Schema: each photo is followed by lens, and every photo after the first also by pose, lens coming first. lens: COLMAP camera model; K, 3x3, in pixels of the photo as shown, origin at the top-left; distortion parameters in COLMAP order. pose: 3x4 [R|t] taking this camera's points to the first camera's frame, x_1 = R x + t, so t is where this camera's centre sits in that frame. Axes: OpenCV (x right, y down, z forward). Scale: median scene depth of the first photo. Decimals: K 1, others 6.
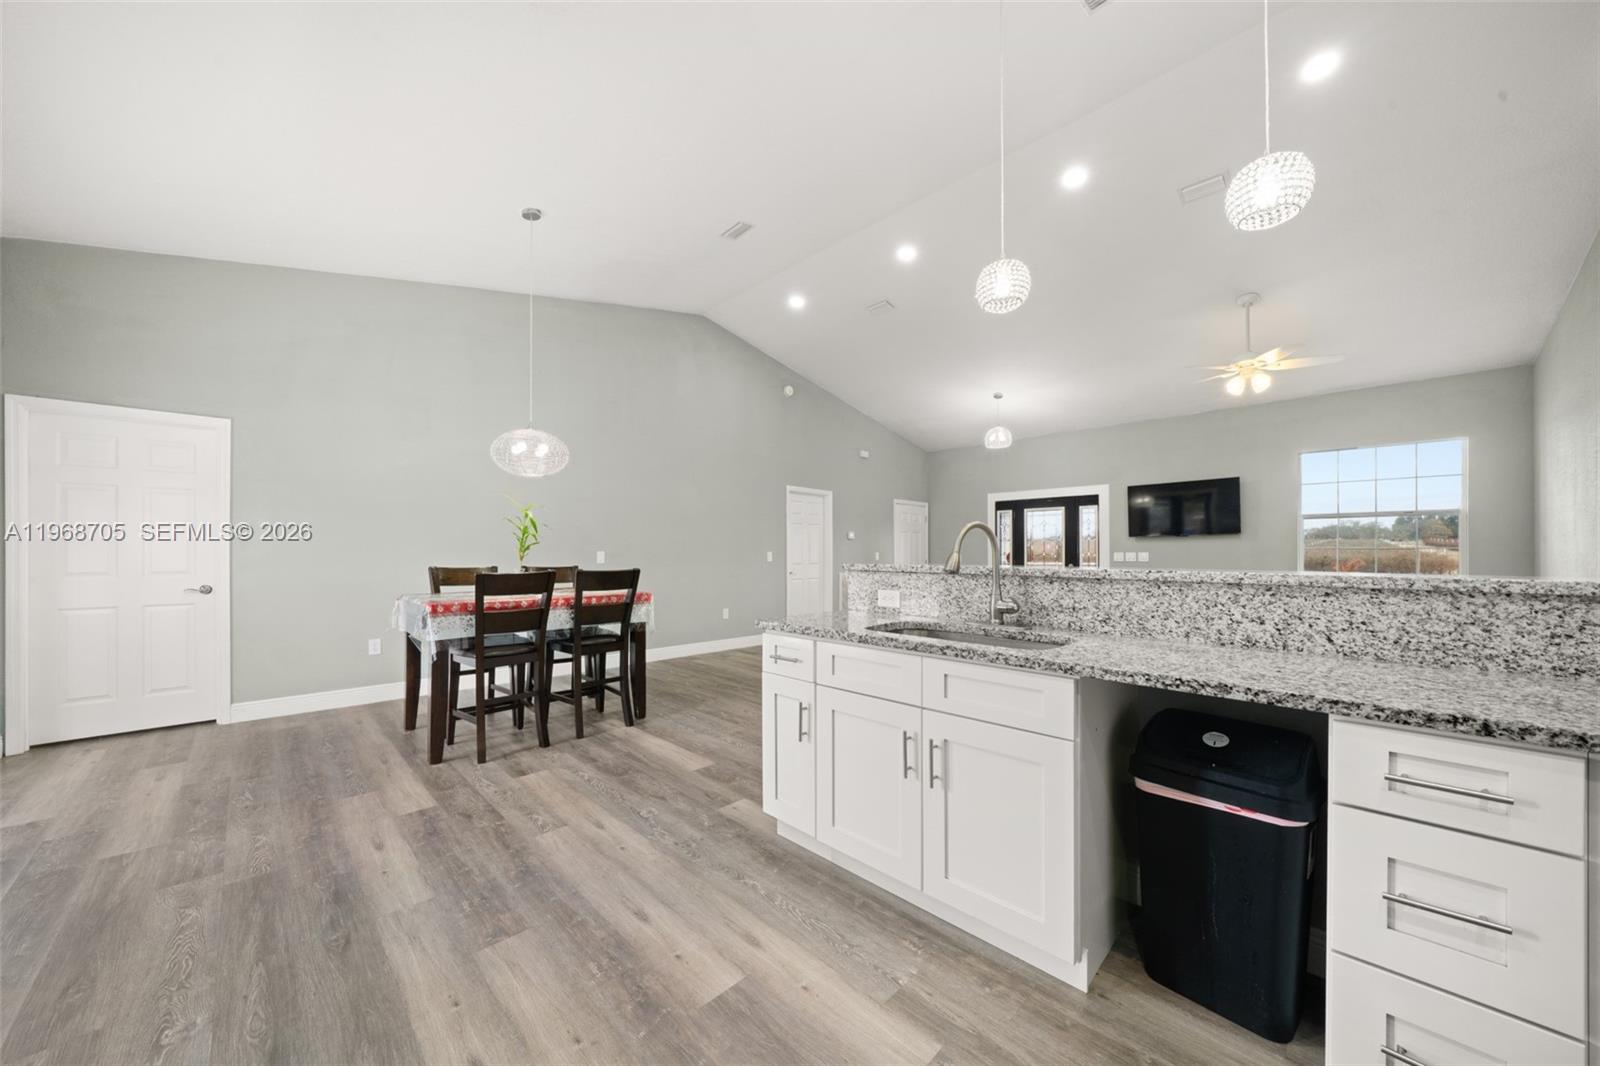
lens RADIAL K [[554.1, 0, 779.2], [0, 554.1, 550.0], [0, 0, 1]] dist [-0.009638, 0.001240]
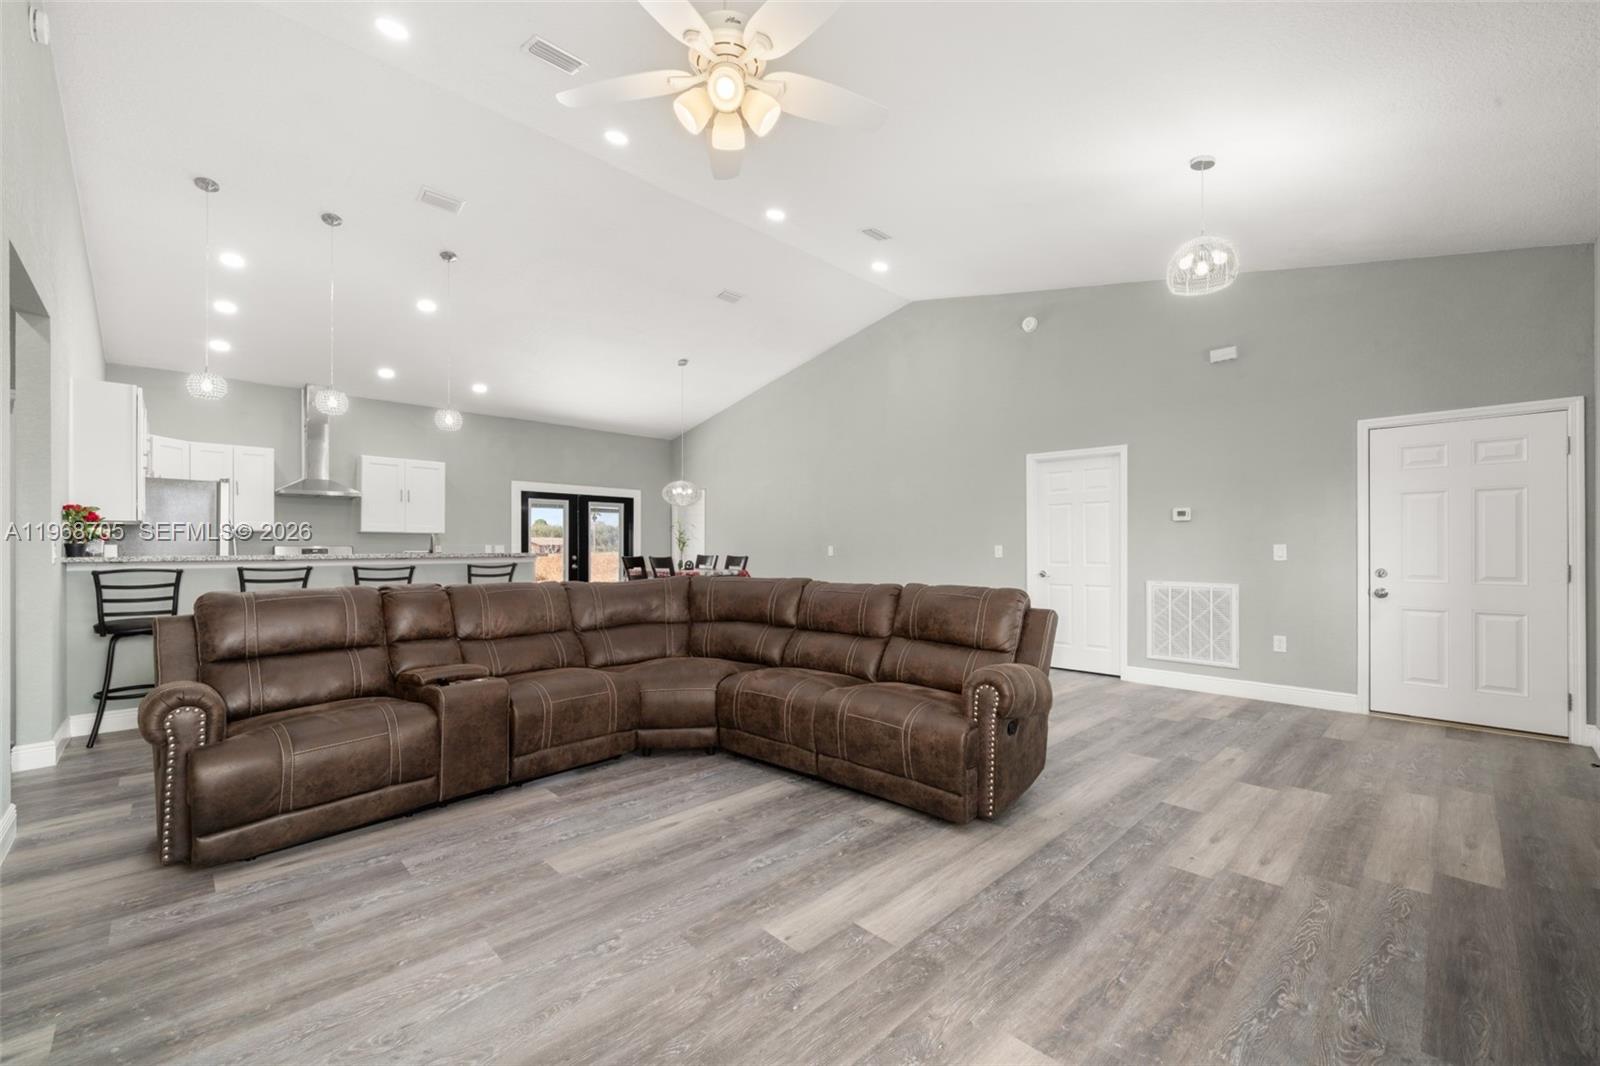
lens RADIAL K [[639.7, 0, 790.5], [0, 639.7, 547.6], [0, 0, 1]] dist [-0.007439, 0.001931]
pose [[0.012975, -0.001246, -0.999915, 1.743537], [0.006052, 0.999981, -0.001167, 0.010818], [0.999898, -0.006036, 0.012983, 1.387604]]
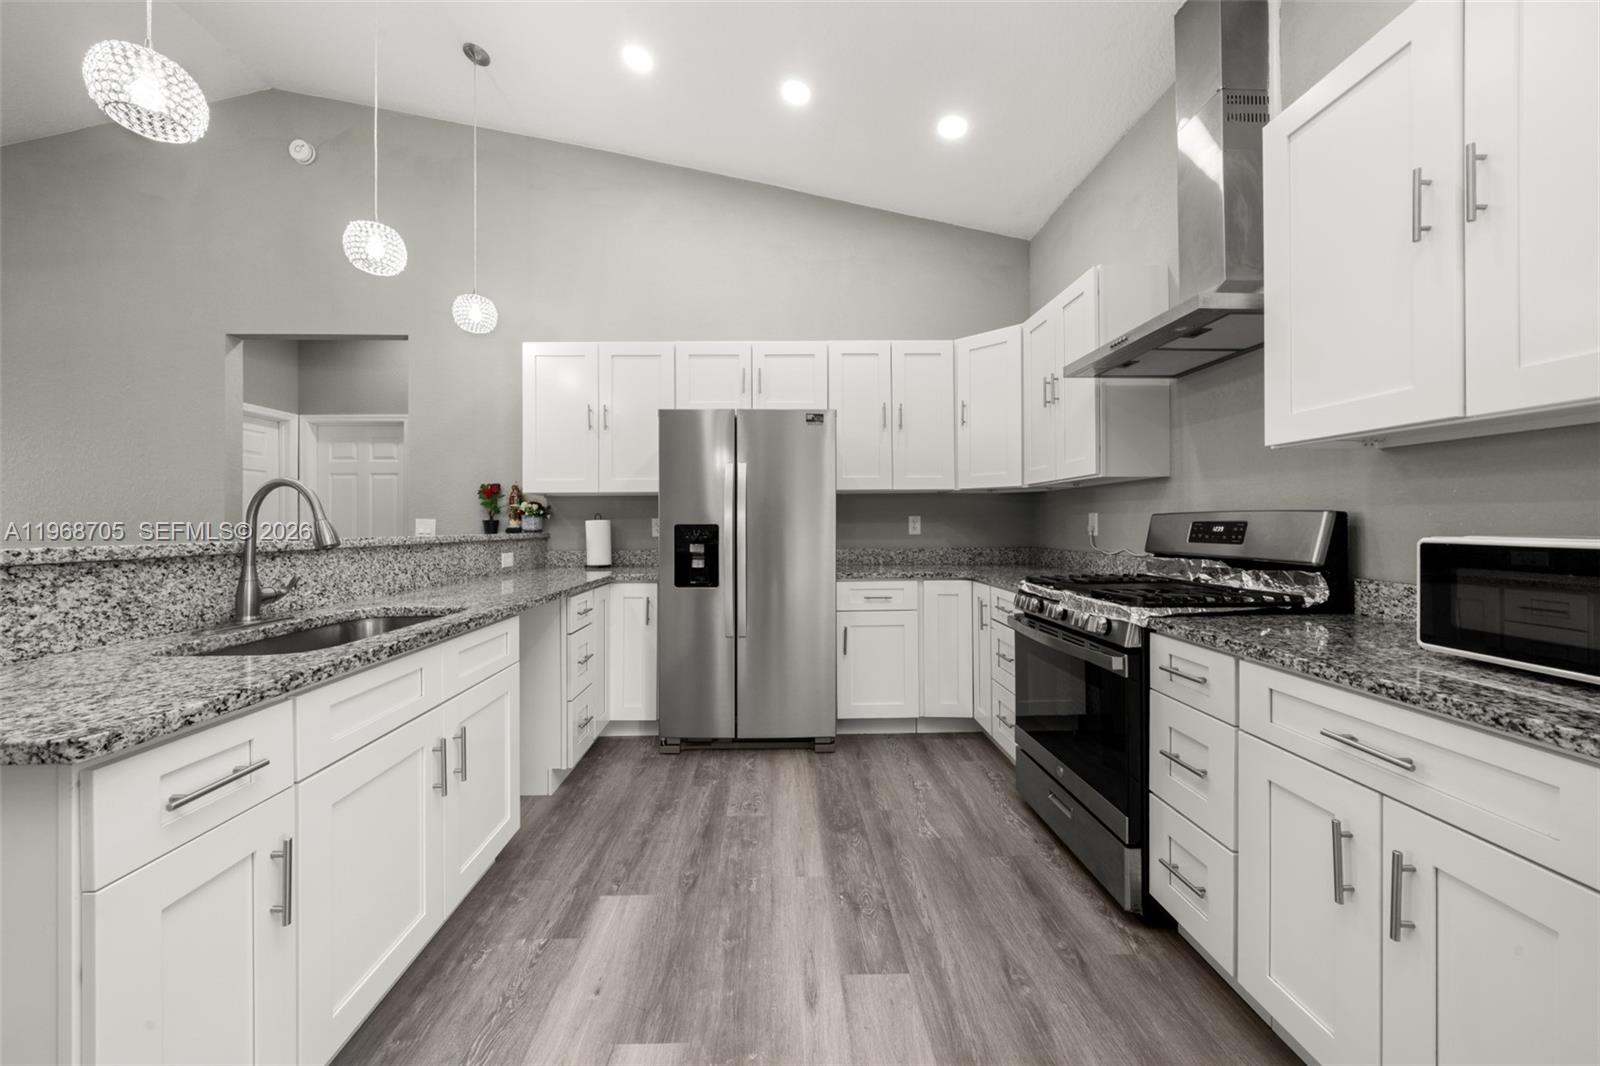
lens RADIAL K [[554.1, 0, 786.1], [0, 554.1, 520.4], [0, 0, 1]] dist [-0.009638, 0.001240]
pose [[-0.740146, 0.008048, 0.672398, -0.325746], [0.002631, 0.999955, -0.009073, 0.006776], [-0.672441, -0.004946, -0.740134, 0.591153]]
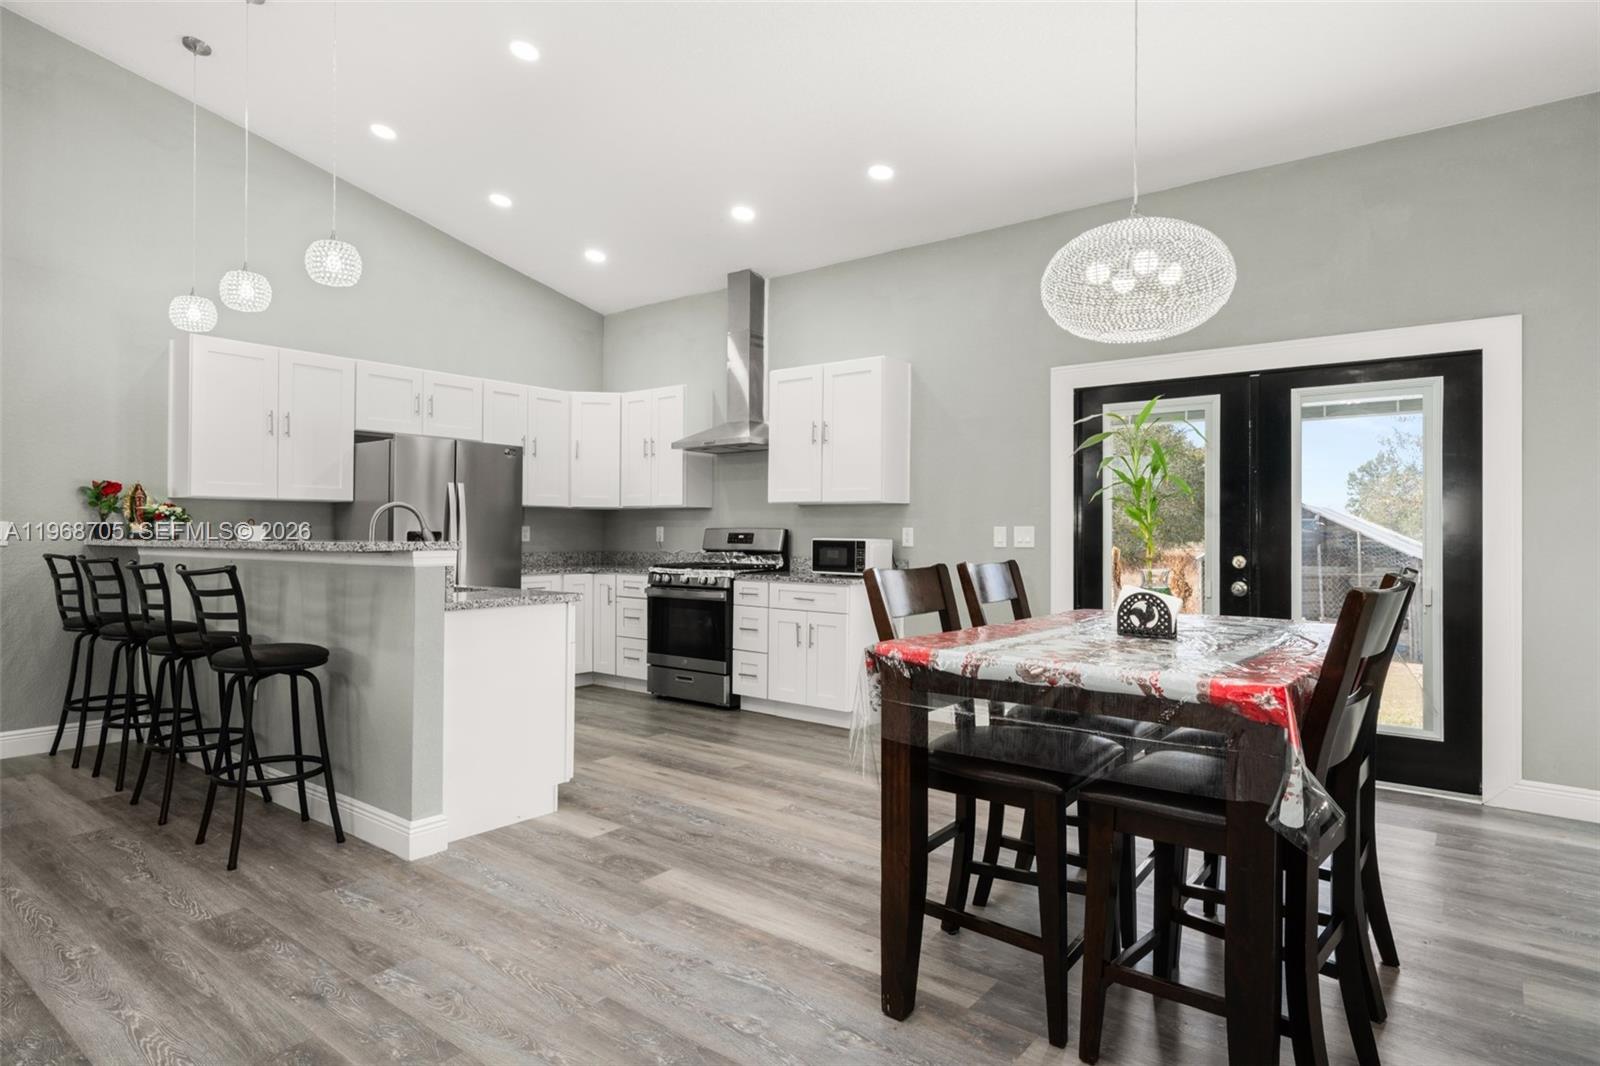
lens RADIAL K [[888.2, 0, 781.9], [0, 888.2, 527.3], [0, 0, 1]] dist [0.005400, -0.003212]
pose [[-0.989965, -0.006103, -0.141180, -0.109631], [-0.004672, 0.999934, -0.010462, 0.010986], [0.141235, -0.009698, -0.989929, 1.661265]]
